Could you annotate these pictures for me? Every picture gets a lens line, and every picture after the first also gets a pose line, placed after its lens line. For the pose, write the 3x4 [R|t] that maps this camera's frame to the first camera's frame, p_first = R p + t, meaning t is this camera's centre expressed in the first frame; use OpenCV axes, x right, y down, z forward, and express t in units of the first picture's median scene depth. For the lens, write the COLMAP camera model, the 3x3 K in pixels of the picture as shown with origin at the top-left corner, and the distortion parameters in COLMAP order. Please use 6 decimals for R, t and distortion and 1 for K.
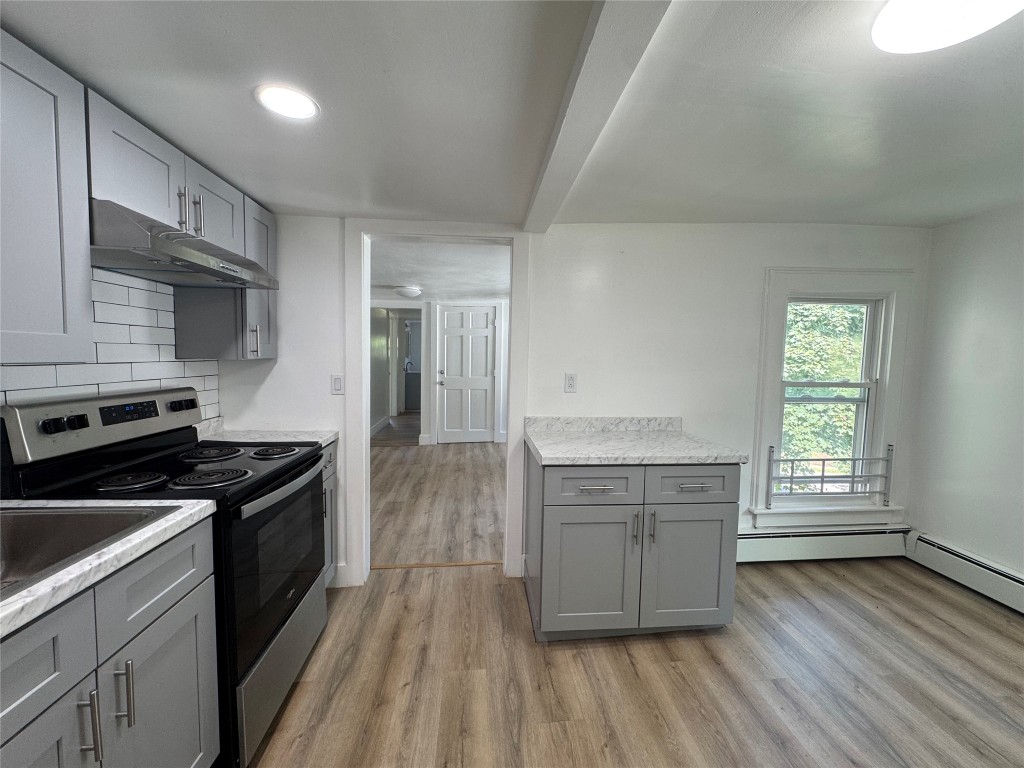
lens RADIAL K [[412.7, 0, 512.2], [0, 412.7, 381.9], [0, 0, 1]] dist [0.001185, 0.000122]
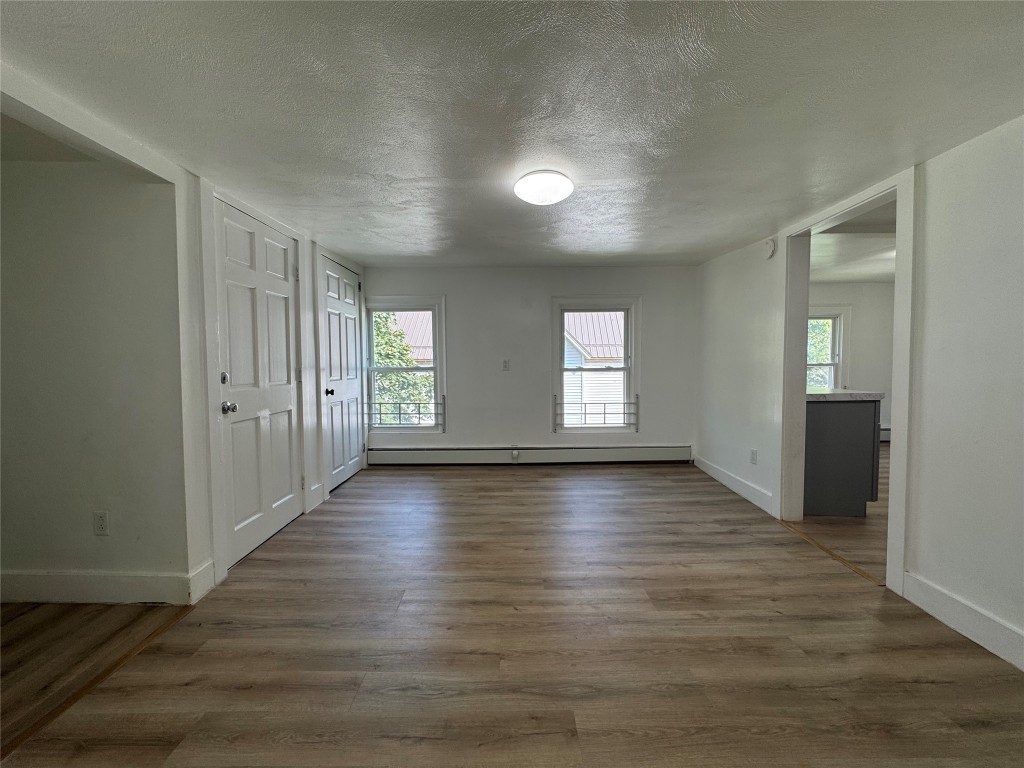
lens RADIAL K [[412.7, 0, 512.2], [0, 412.7, 381.9], [0, 0, 1]] dist [0.001185, 0.000122]
pose [[0.086413, -0.068500, 0.993902, -0.672245], [0.074532, 0.995282, 0.062115, -0.031736], [-0.993468, 0.068709, 0.091111, 0.919642]]
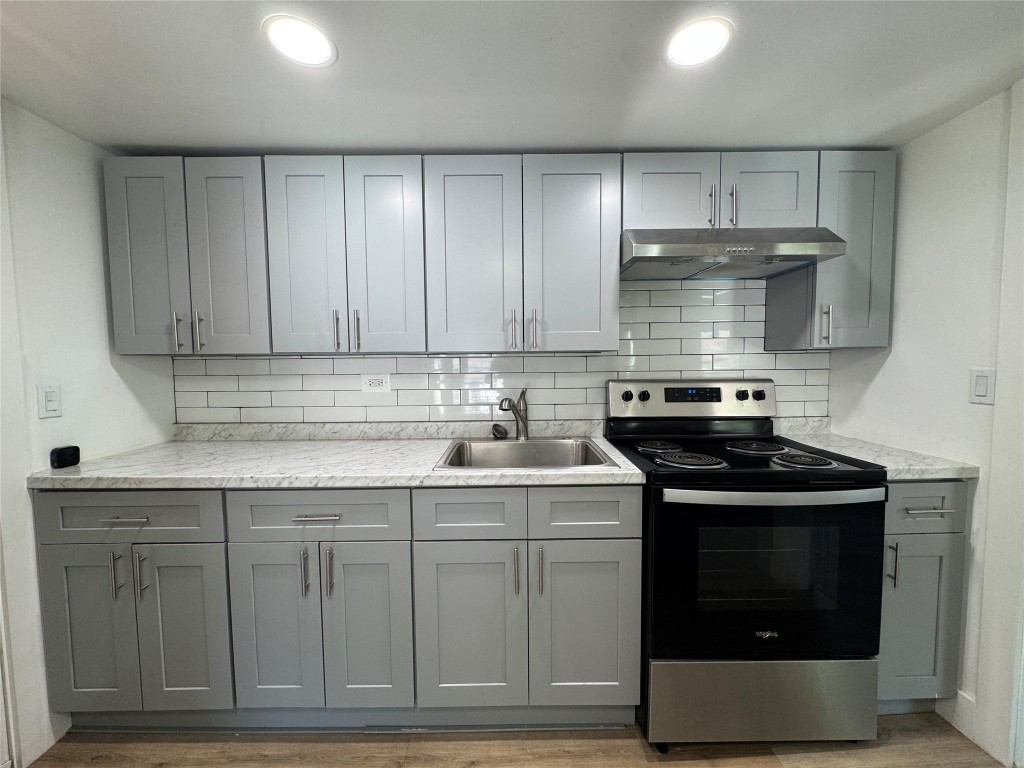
lens RADIAL K [[412.7, 0, 512.2], [0, 412.7, 381.9], [0, 0, 1]] dist [0.001185, 0.000122]
pose [[-0.078684, 0.034278, -0.996310, 0.287747], [-0.052663, 0.997870, 0.038490, 0.016227], [0.995508, 0.055497, -0.076711, 0.531812]]
